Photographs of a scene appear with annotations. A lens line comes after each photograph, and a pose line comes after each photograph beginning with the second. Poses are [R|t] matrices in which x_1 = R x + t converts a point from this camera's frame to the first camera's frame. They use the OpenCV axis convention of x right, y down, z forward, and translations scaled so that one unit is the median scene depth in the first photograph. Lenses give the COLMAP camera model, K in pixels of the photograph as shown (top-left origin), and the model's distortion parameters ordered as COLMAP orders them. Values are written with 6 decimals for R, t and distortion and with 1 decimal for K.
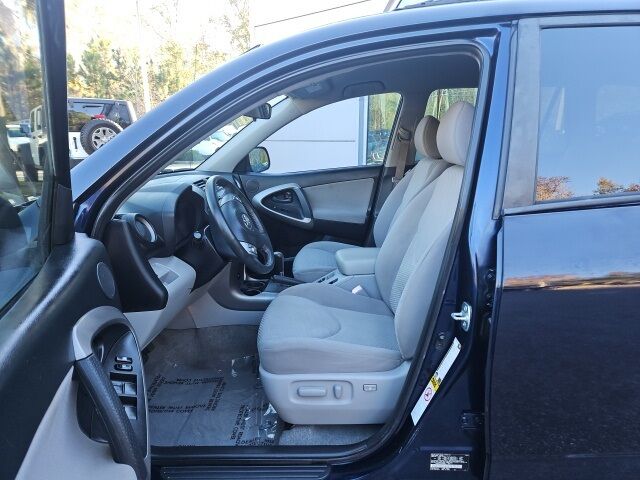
lens RADIAL K [[431.5, 0, 321.7], [0, 431.5, 239.0], [0, 0, 1]] dist [0.054148, -0.043329]
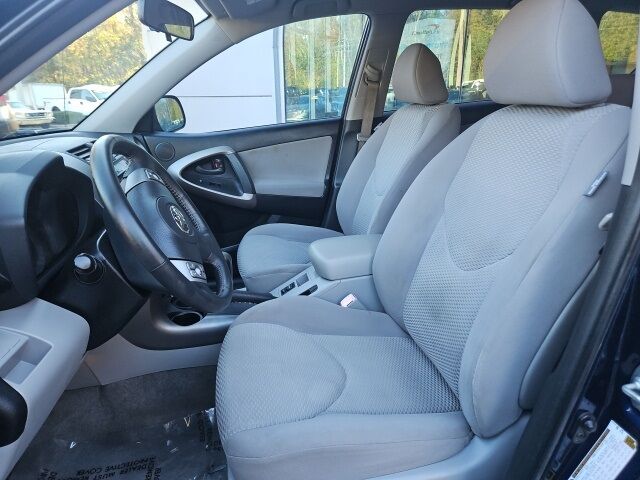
lens RADIAL K [[431.5, 0, 319.4], [0, 431.5, 242.5], [0, 0, 1]] dist [0.054148, -0.043329]
pose [[0.978007, -0.077819, 0.193509, -0.071116], [0.059158, 0.993185, 0.100415, -0.036778], [-0.200004, -0.086759, 0.975946, 0.278413]]
